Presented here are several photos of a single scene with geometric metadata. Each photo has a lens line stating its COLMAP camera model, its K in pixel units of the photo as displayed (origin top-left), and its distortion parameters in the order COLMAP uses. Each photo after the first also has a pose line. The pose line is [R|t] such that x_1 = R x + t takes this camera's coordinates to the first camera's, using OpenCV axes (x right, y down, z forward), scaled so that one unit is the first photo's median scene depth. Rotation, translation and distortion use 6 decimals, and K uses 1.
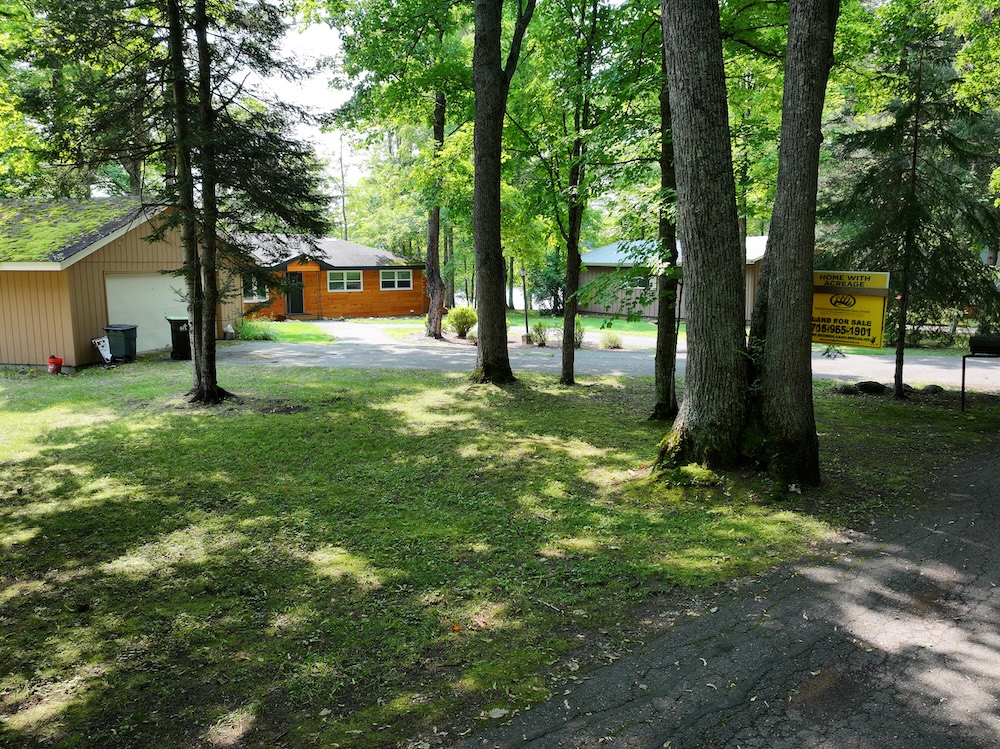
lens RADIAL K [[793.6, 0, 505.5], [0, 793.6, 373.0], [0, 0, 1]] dist [0.002258, 0.009988]
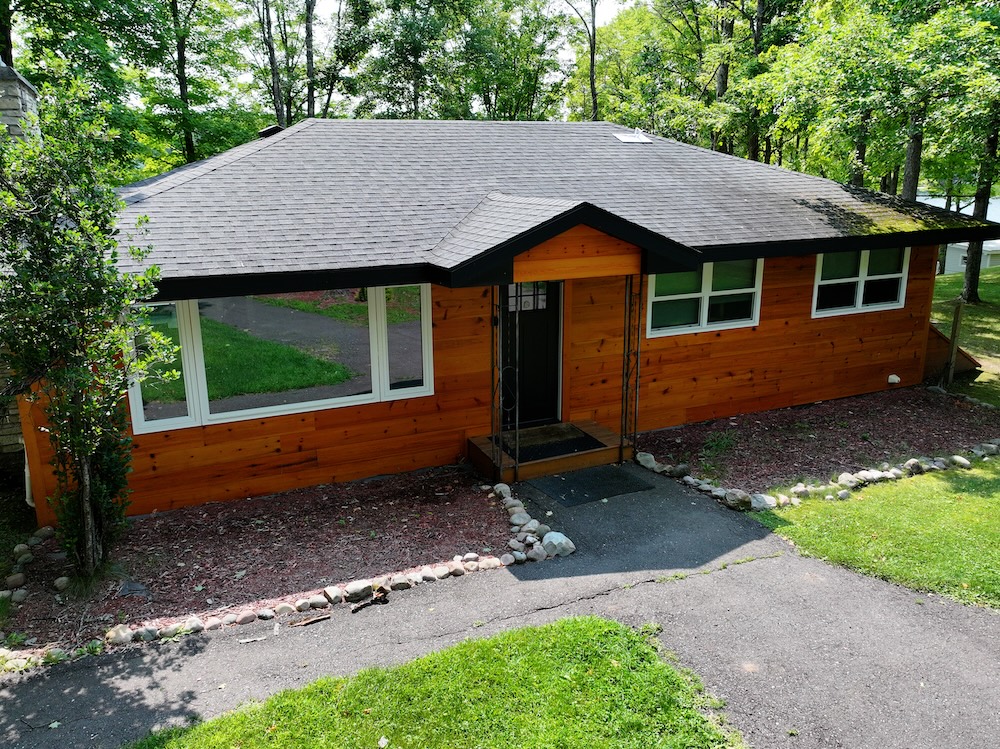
lens RADIAL K [[793.6, 0, 507.5], [0, 793.6, 376.4], [0, 0, 1]] dist [0.002258, 0.009988]
pose [[0.973270, 0.057782, -0.222275, -0.204619], [-0.028456, 0.990715, 0.132945, -0.121277], [0.227893, -0.123066, 0.965878, 0.711929]]
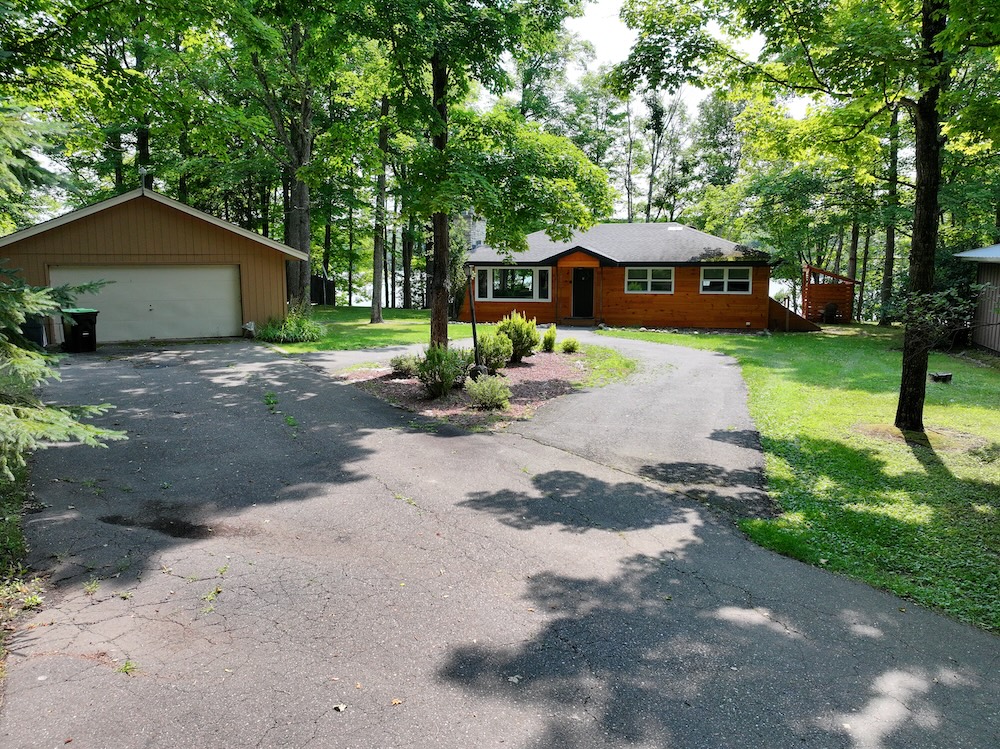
lens RADIAL K [[793.6, 0, 497.0], [0, 793.6, 375.5], [0, 0, 1]] dist [0.002258, 0.009988]
pose [[0.599156, 0.116590, -0.792098, 0.345743], [-0.111271, 0.991865, 0.061827, -0.052865], [0.792862, 0.051093, 0.607255, 0.397370]]
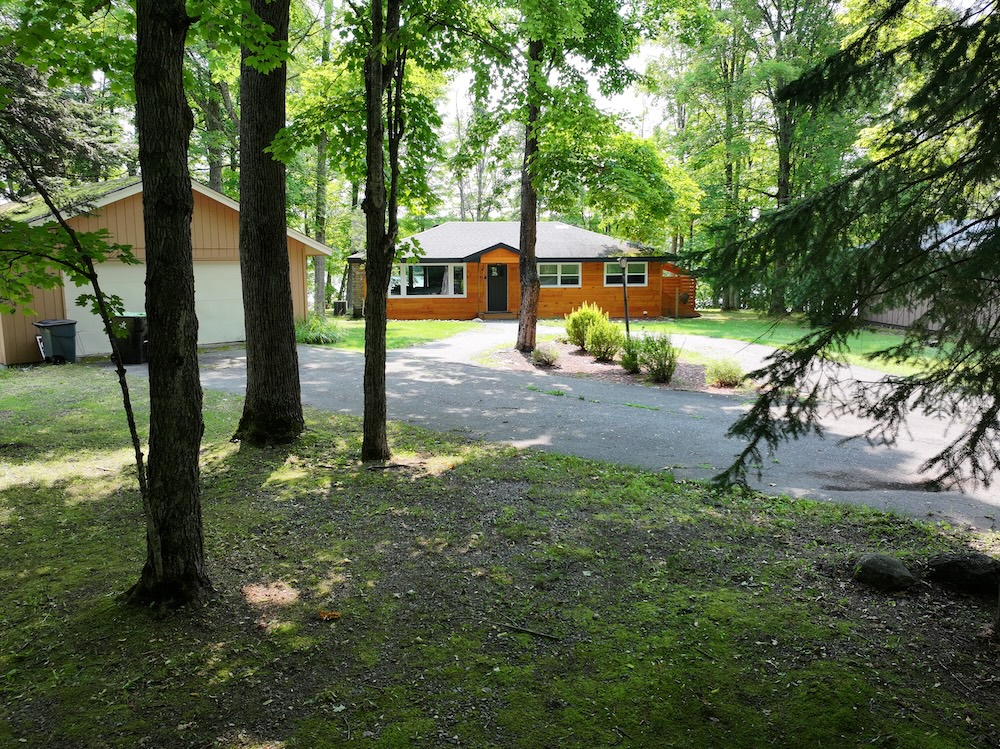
lens RADIAL K [[793.6, 0, 504.8], [0, 793.6, 370.9], [0, 0, 1]] dist [0.002258, 0.009988]
pose [[0.865317, 0.067261, -0.496691, 0.176538], [-0.066080, 0.997614, 0.019972, -0.026064], [0.496850, 0.015539, 0.867698, 0.231406]]
